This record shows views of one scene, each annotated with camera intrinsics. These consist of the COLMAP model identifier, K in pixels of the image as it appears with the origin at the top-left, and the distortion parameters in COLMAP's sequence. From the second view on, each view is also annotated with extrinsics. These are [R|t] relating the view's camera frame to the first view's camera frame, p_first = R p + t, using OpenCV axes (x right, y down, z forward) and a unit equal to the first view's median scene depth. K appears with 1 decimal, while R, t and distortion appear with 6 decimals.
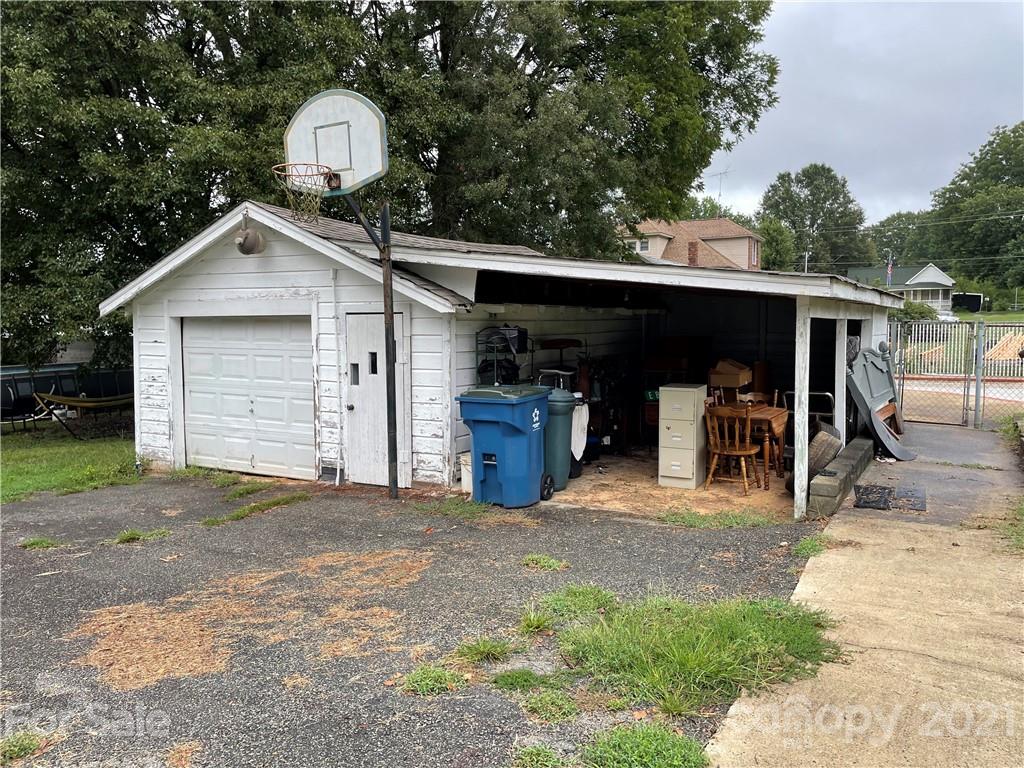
lens RADIAL K [[773.9, 0, 512.0], [0, 773.9, 384.0], [0, 0, 1]] dist [0.099952, -0.148514]
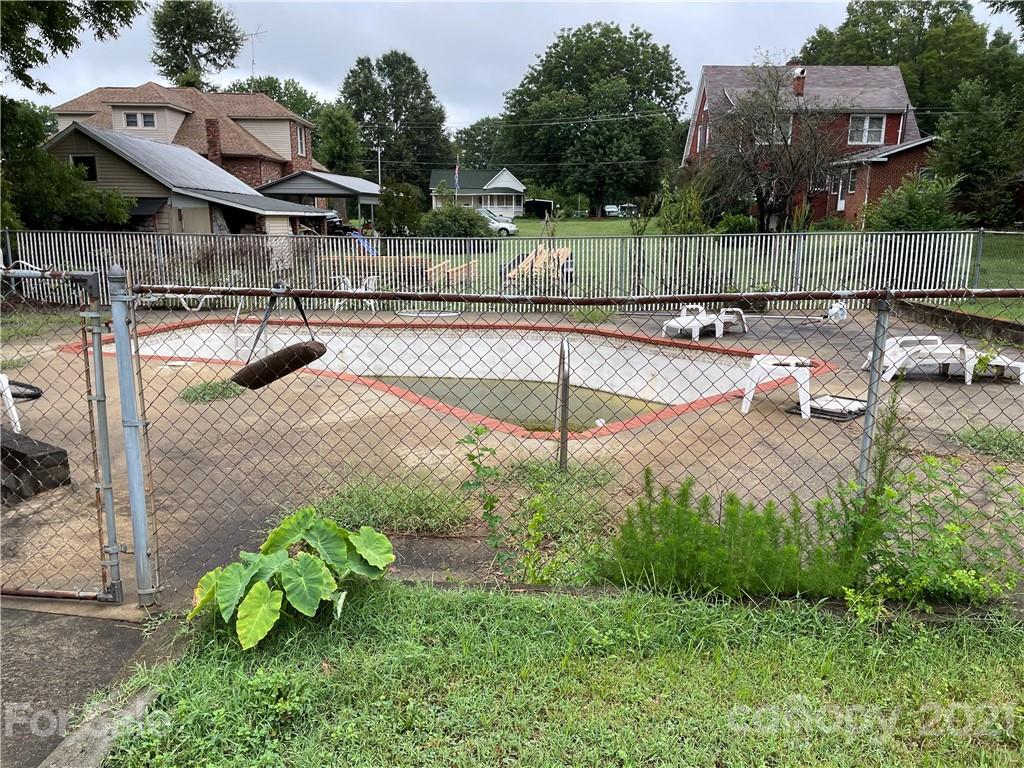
lens RADIAL K [[773.9, 0, 512.0], [0, 773.9, 384.0], [0, 0, 1]] dist [0.099952, -0.148514]
pose [[0.892596, -0.077434, 0.444158, 0.078285], [0.020990, 0.991210, 0.130625, -0.010001], [-0.450368, -0.107272, 0.886375, 0.085398]]
